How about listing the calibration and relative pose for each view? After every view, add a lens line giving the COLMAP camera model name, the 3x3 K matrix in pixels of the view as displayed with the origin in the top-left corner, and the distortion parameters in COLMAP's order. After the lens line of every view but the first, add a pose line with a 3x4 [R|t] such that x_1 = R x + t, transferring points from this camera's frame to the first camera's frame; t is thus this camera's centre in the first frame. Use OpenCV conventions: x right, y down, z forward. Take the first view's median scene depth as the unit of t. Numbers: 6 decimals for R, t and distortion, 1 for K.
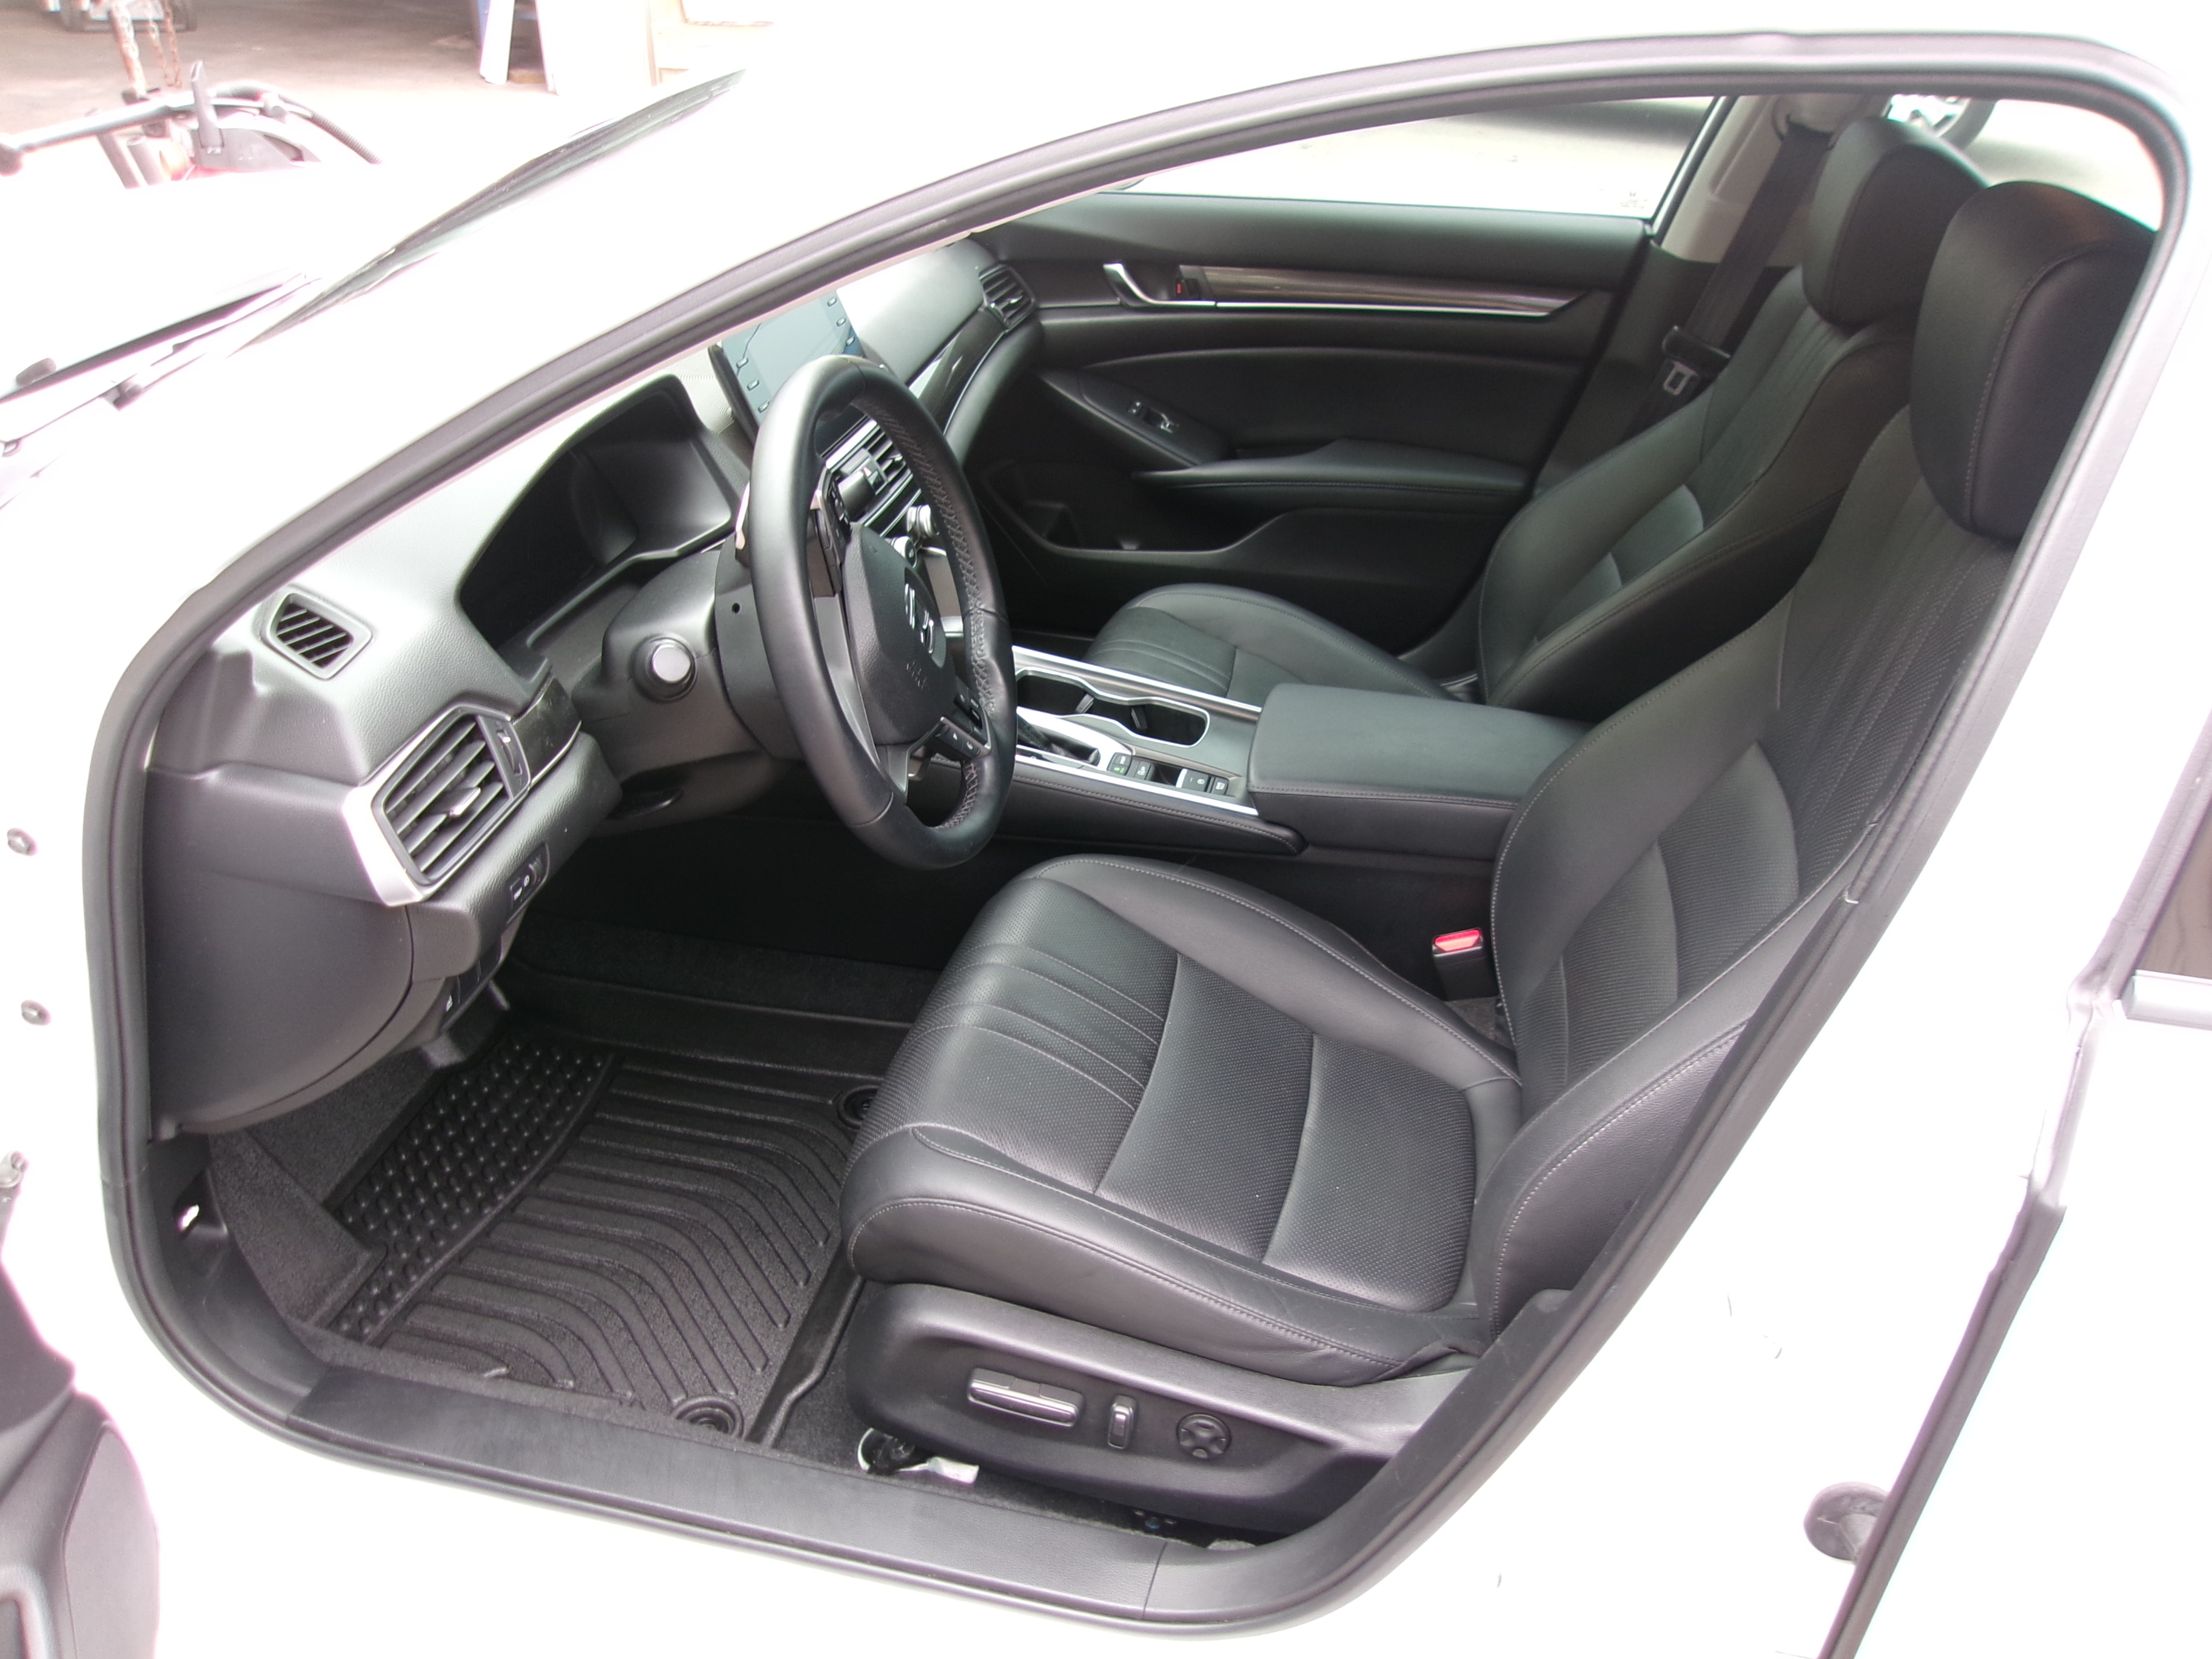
lens RADIAL K [[1761.6, 0, 1116.6], [0, 1761.6, 817.2], [0, 0, 1]] dist [-0.029448, 0.073859]
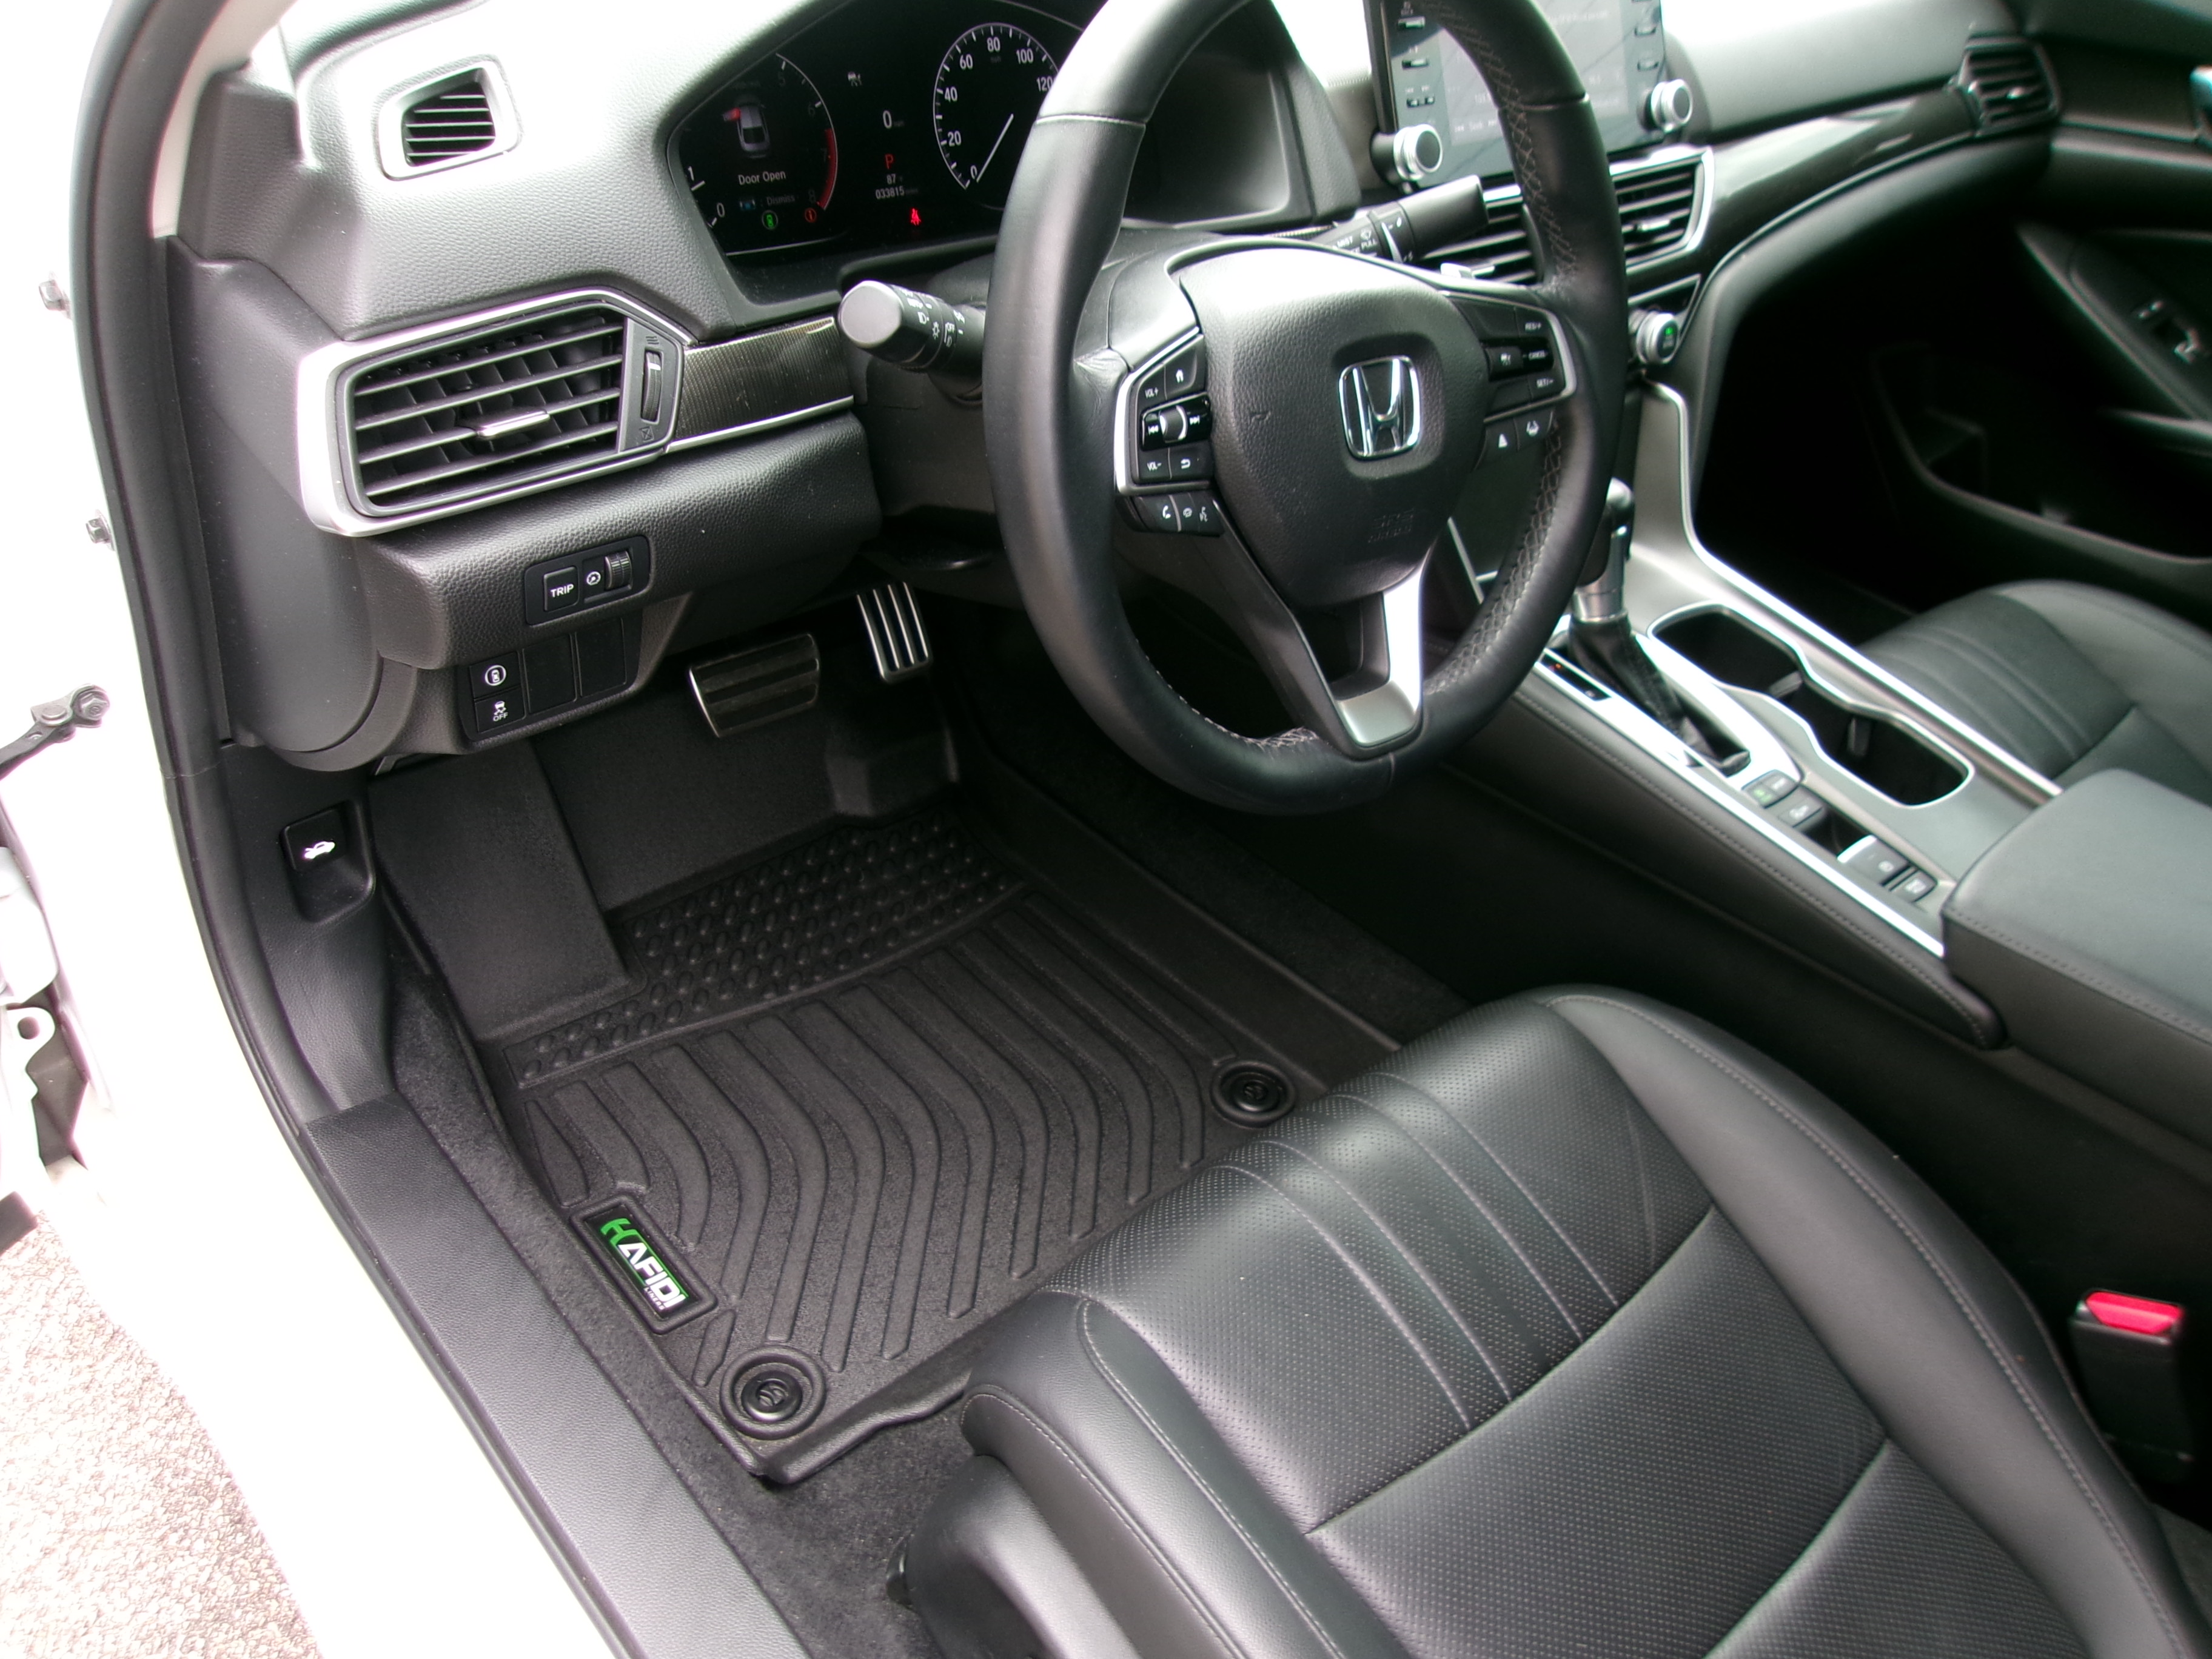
lens RADIAL K [[1761.6, 0, 1089.0], [0, 1761.6, 834.7], [0, 0, 1]] dist [-0.029448, 0.073859]
pose [[0.802864, 0.394550, -0.446922, 0.095366], [-0.356173, 0.918616, 0.171129, -0.036849], [0.478069, 0.021788, 0.878052, 0.351686]]
